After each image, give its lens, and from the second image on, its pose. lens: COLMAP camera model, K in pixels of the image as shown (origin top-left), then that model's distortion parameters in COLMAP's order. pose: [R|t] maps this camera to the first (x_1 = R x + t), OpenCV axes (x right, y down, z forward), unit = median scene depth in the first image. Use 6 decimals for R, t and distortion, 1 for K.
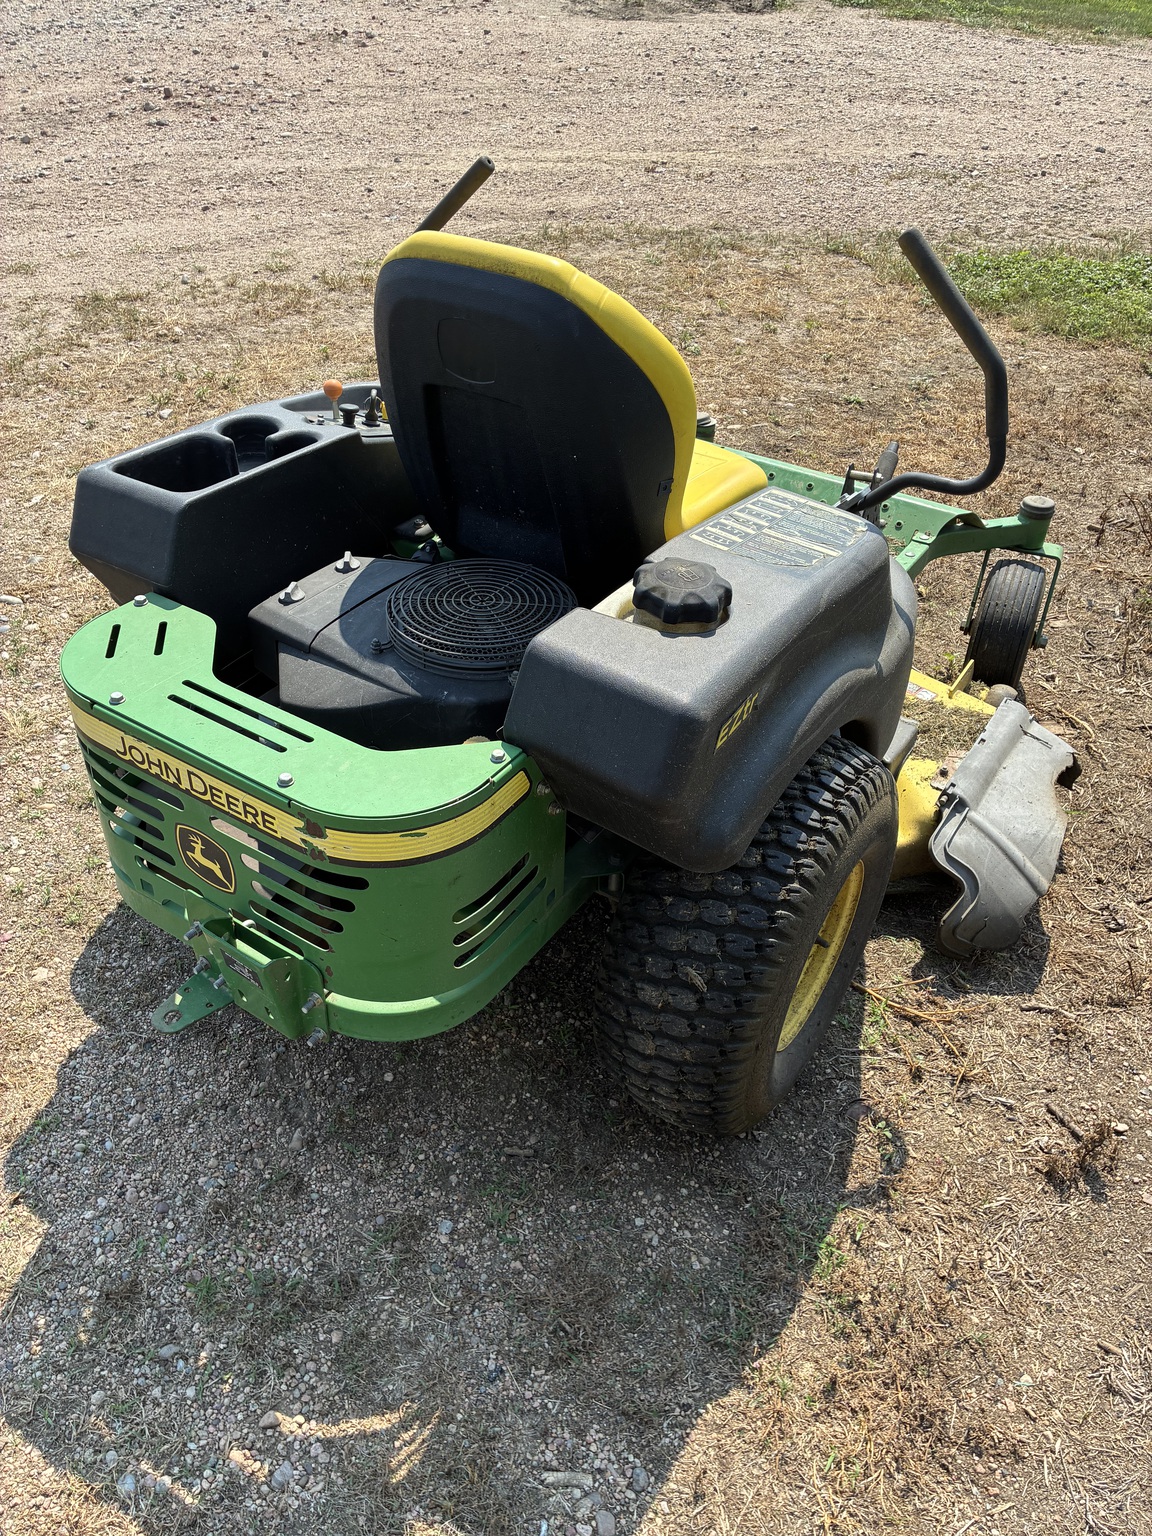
lens RADIAL K [[1157.4, 0, 581.6], [0, 1157.4, 760.2], [0, 0, 1]] dist [0.064945, -0.073491]
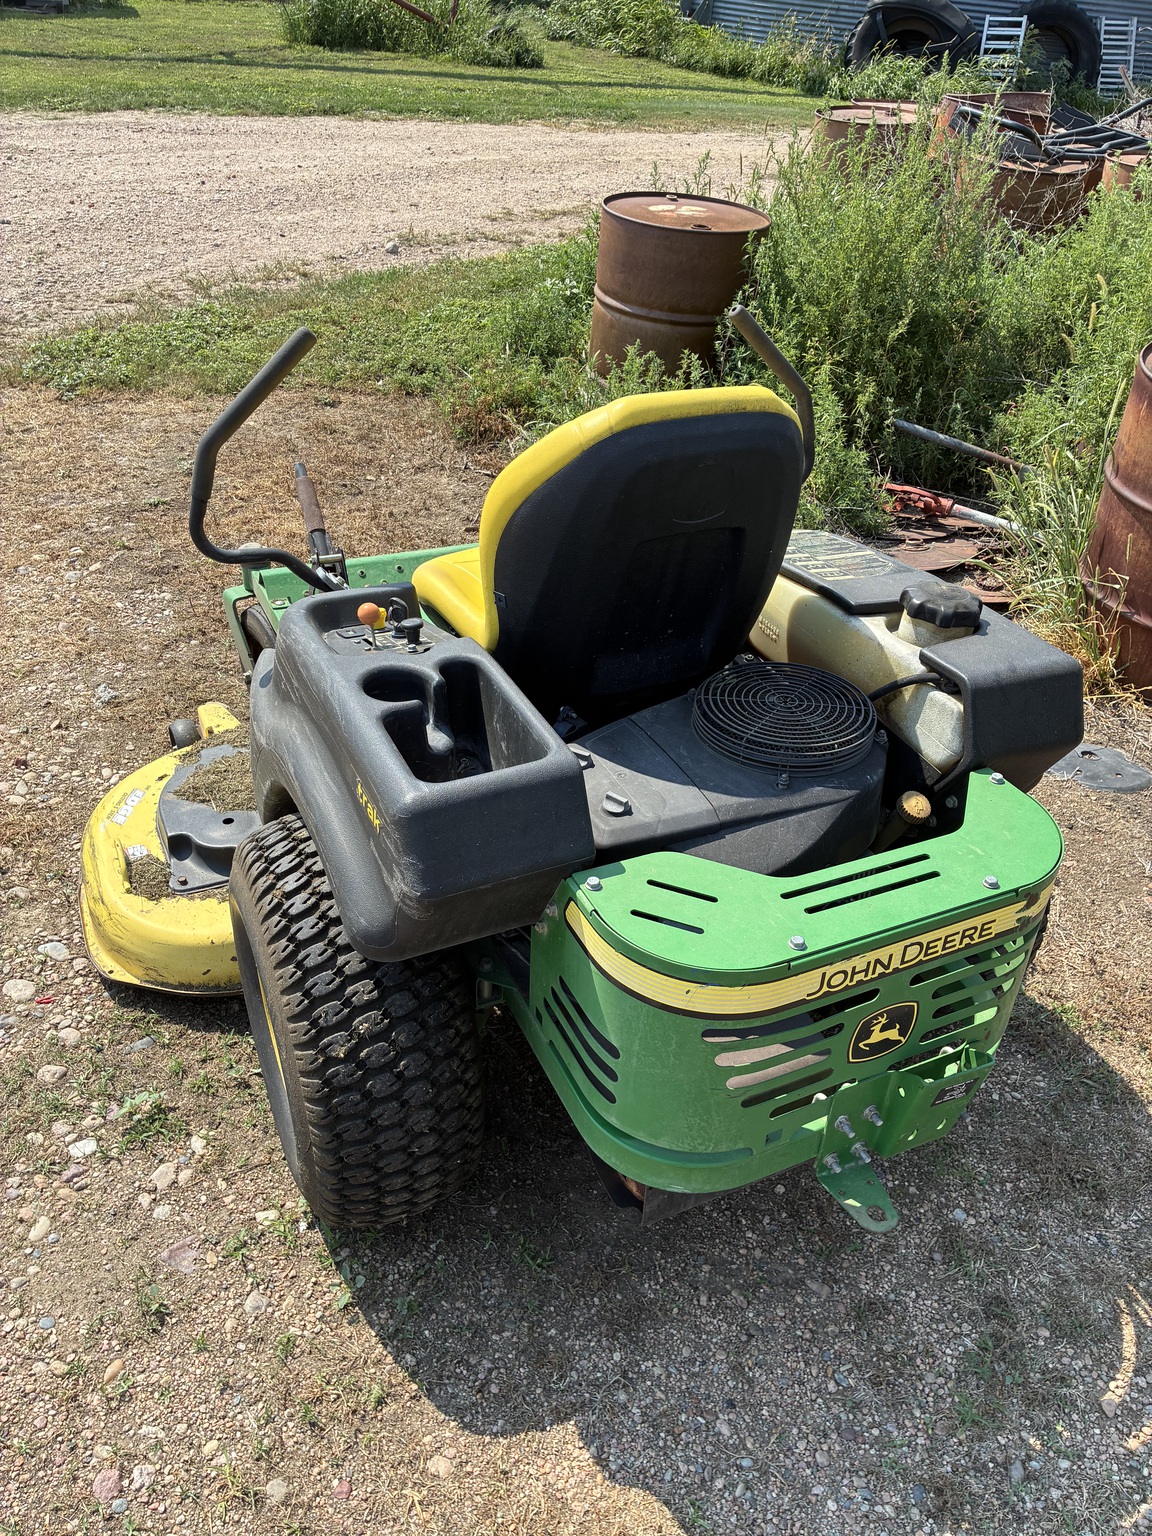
lens RADIAL K [[1157.4, 0, 574.9], [0, 1157.4, 766.4], [0, 0, 1]] dist [0.064945, -0.073491]
pose [[0.515443, -0.468060, 0.717801, -0.927825], [0.485076, 0.849894, 0.205867, -0.380093], [-0.706413, 0.242076, 0.665116, 0.423149]]
